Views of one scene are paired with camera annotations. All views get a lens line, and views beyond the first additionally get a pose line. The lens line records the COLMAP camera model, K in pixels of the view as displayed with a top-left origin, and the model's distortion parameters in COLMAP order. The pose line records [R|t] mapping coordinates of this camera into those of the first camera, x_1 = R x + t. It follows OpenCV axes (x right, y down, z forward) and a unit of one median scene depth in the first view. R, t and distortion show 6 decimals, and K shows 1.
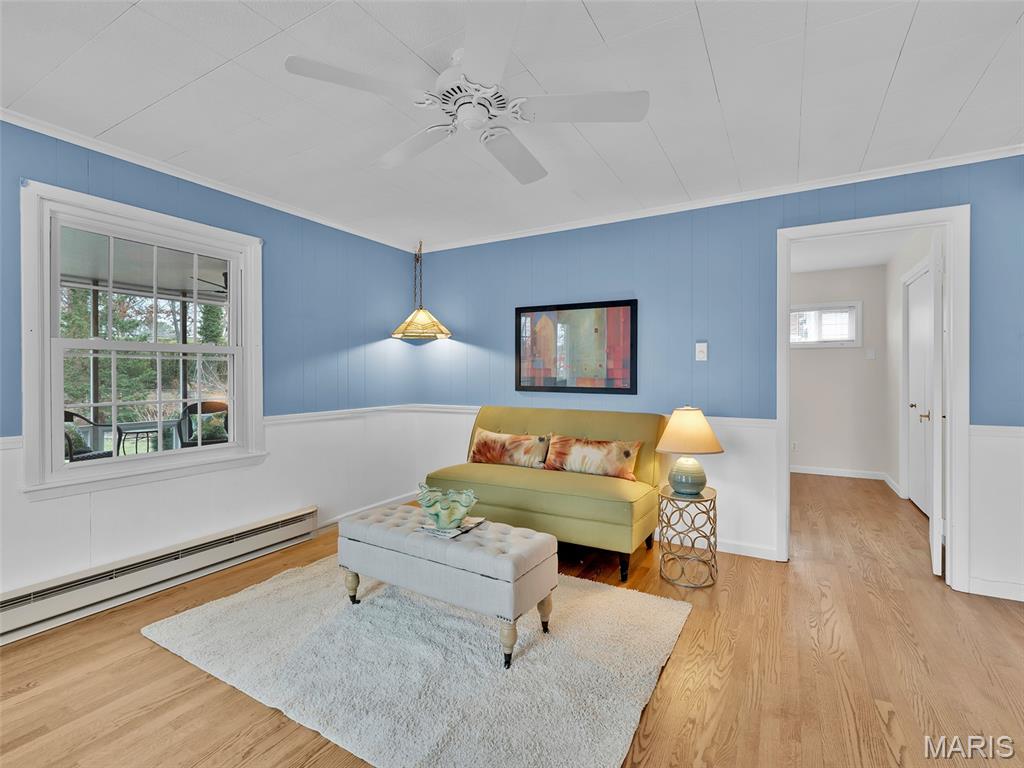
lens RADIAL K [[471.4, 0, 513.9], [0, 471.4, 379.1], [0, 0, 1]] dist [0.002335, -0.000110]
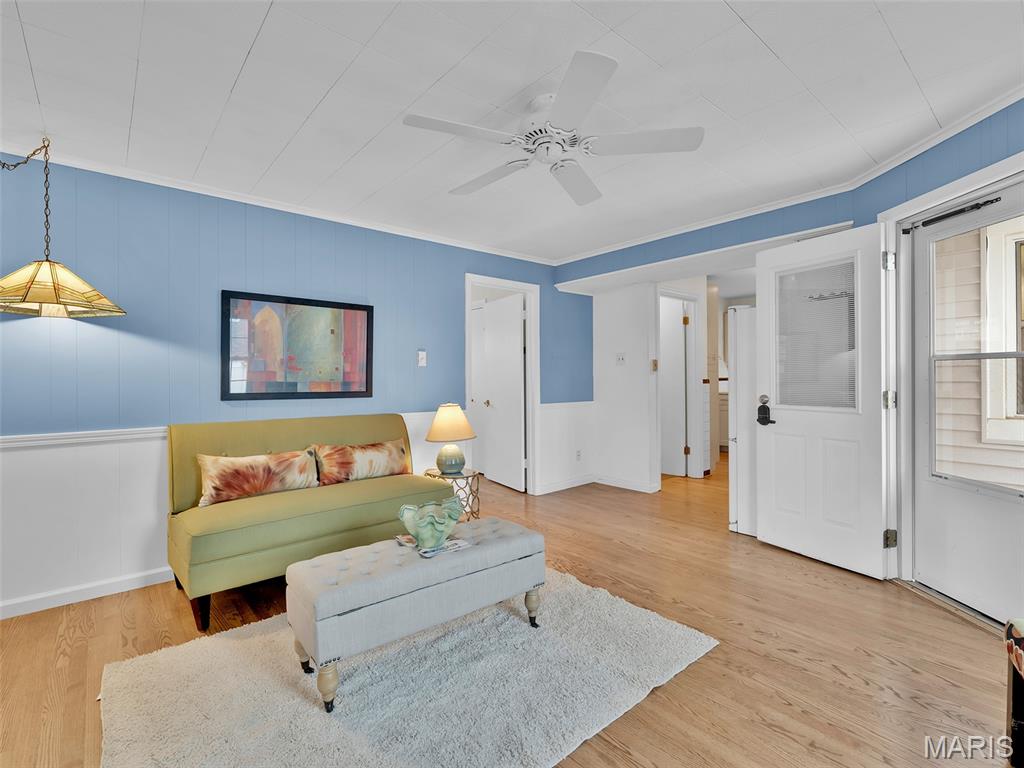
lens RADIAL K [[471.4, 0, 510.1], [0, 471.4, 379.6], [0, 0, 1]] dist [0.002335, -0.000110]
pose [[0.350439, -0.006779, 0.936561, -0.609466], [0.014475, 0.999894, 0.001821, -0.003314], [-0.936474, 0.012919, 0.350500, 0.346668]]
